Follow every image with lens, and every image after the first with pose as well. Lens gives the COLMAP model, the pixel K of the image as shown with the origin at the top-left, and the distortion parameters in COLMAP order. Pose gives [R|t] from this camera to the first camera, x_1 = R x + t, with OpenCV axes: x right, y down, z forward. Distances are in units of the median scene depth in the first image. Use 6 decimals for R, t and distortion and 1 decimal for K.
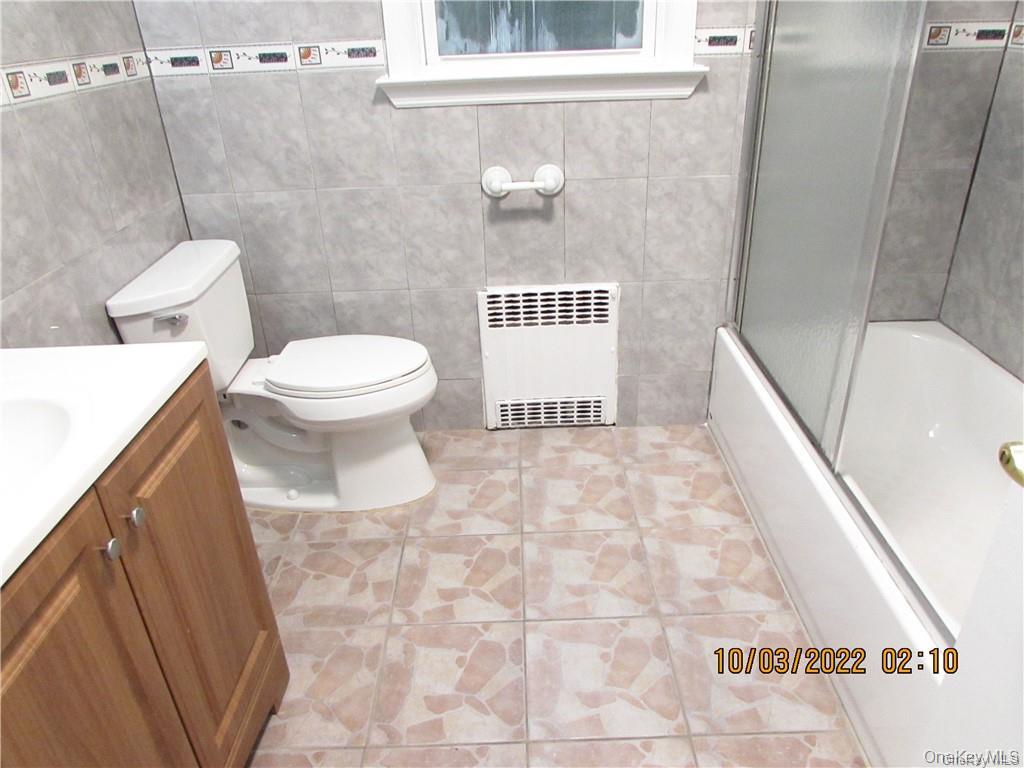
lens RADIAL K [[720.3, 0, 511.1], [0, 720.3, 385.2], [0, 0, 1]] dist [-0.036882, 0.015242]
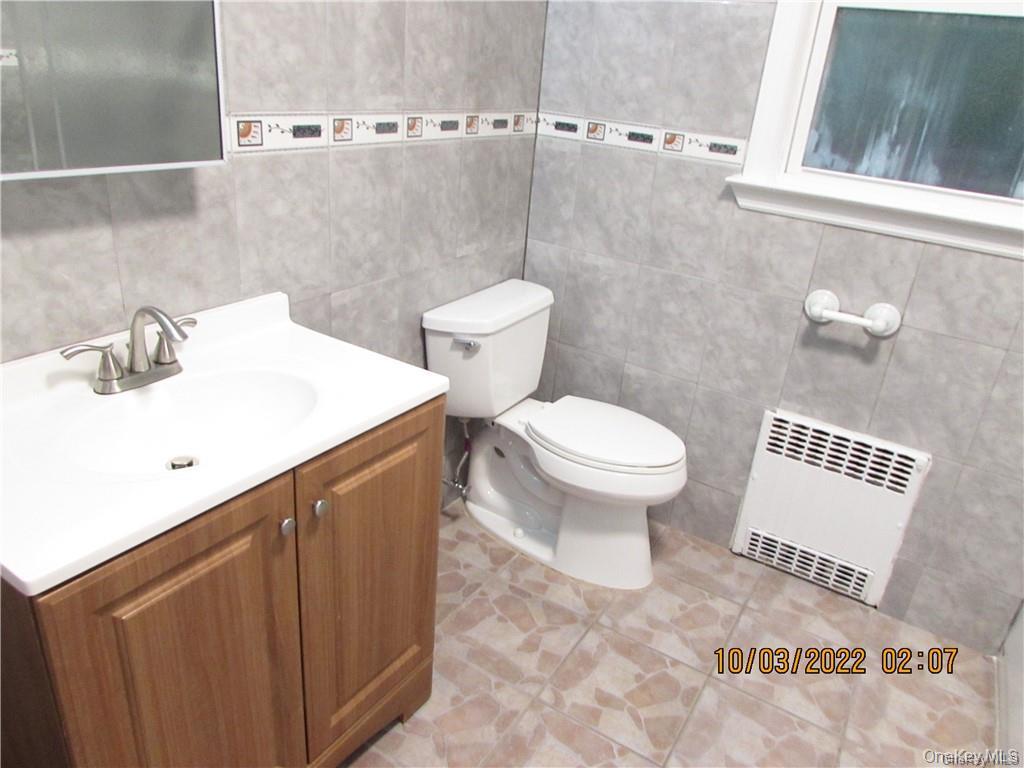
lens RADIAL K [[720.3, 0, 515.6], [0, 720.3, 385.6], [0, 0, 1]] dist [-0.036882, 0.015242]
pose [[0.838409, 0.318070, -0.442607, 0.094099], [-0.351796, 0.936056, 0.006287, -0.058274], [0.416305, 0.150436, 0.896693, 0.030244]]
